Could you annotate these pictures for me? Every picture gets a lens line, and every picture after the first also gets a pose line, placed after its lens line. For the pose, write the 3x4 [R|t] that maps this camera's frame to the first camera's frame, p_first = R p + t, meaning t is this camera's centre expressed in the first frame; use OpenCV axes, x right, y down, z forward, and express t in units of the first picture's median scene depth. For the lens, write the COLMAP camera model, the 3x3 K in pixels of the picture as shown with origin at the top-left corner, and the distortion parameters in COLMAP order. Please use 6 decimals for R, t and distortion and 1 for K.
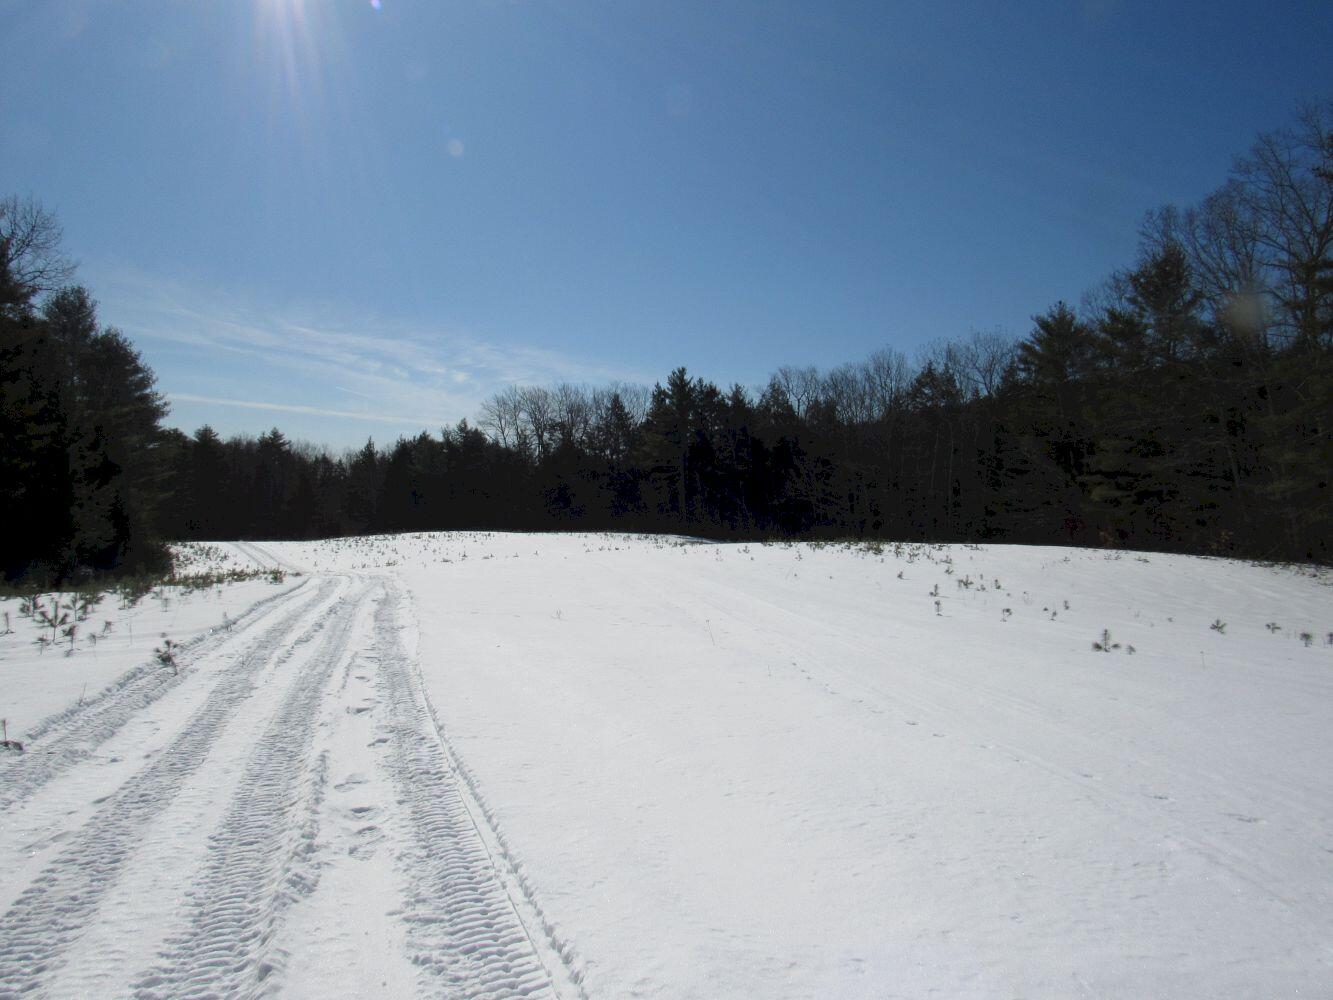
lens RADIAL K [[930.3, 0, 666.6], [0, 930.3, 499.9], [0, 0, 1]] dist [-0.041171, 0.008973]
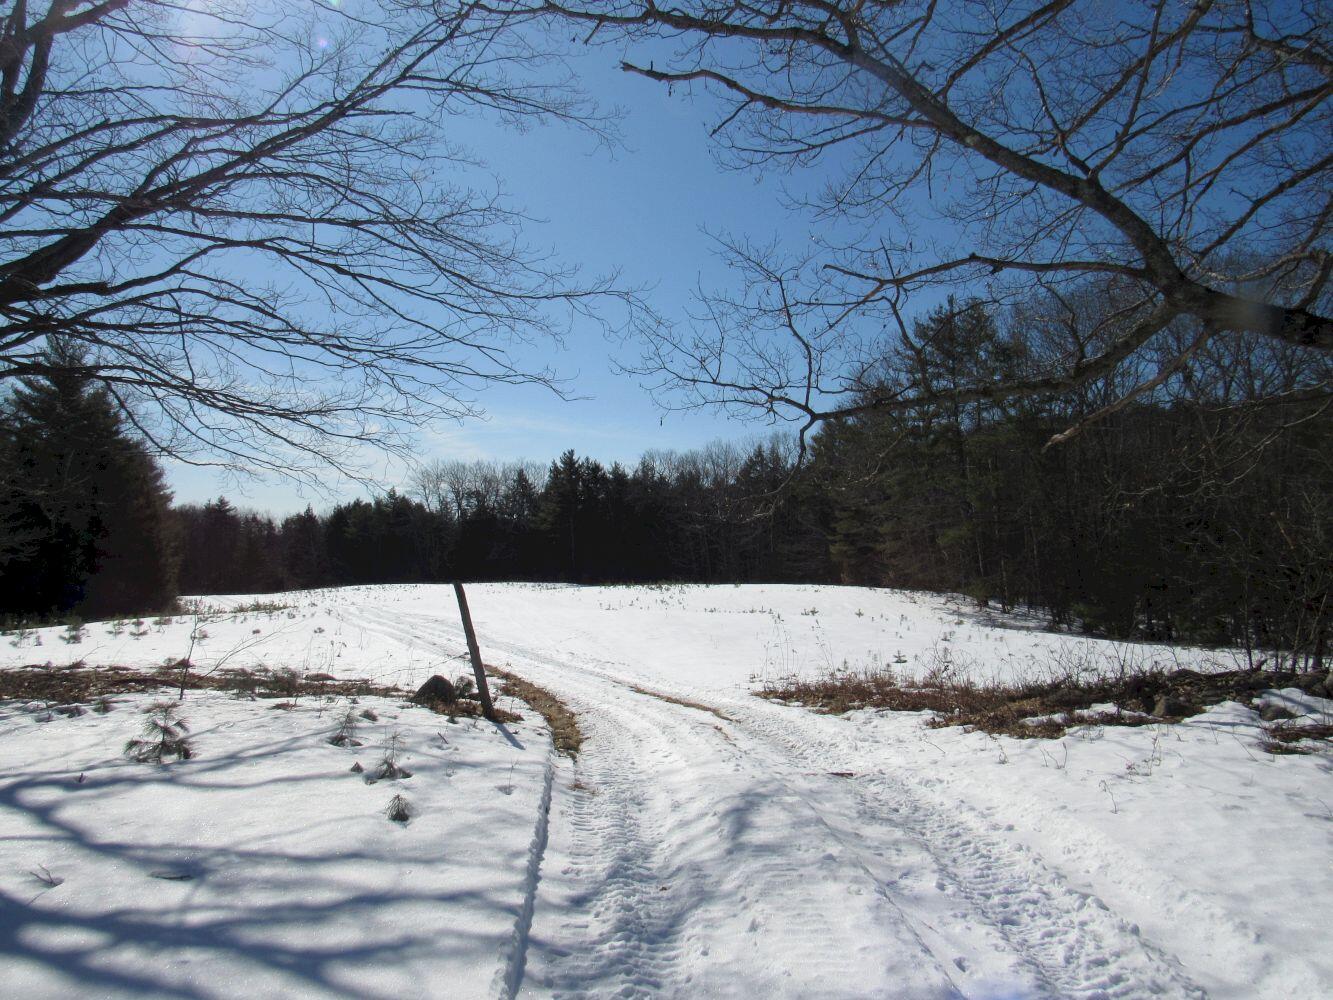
lens RADIAL K [[930.3, 0, 666.3], [0, 930.3, 502.2], [0, 0, 1]] dist [-0.041171, 0.008973]
pose [[0.996368, -0.017931, 0.083239, 0.032356], [0.021925, 0.998639, -0.047319, -0.006869], [-0.082277, 0.048972, 0.995406, -0.225442]]
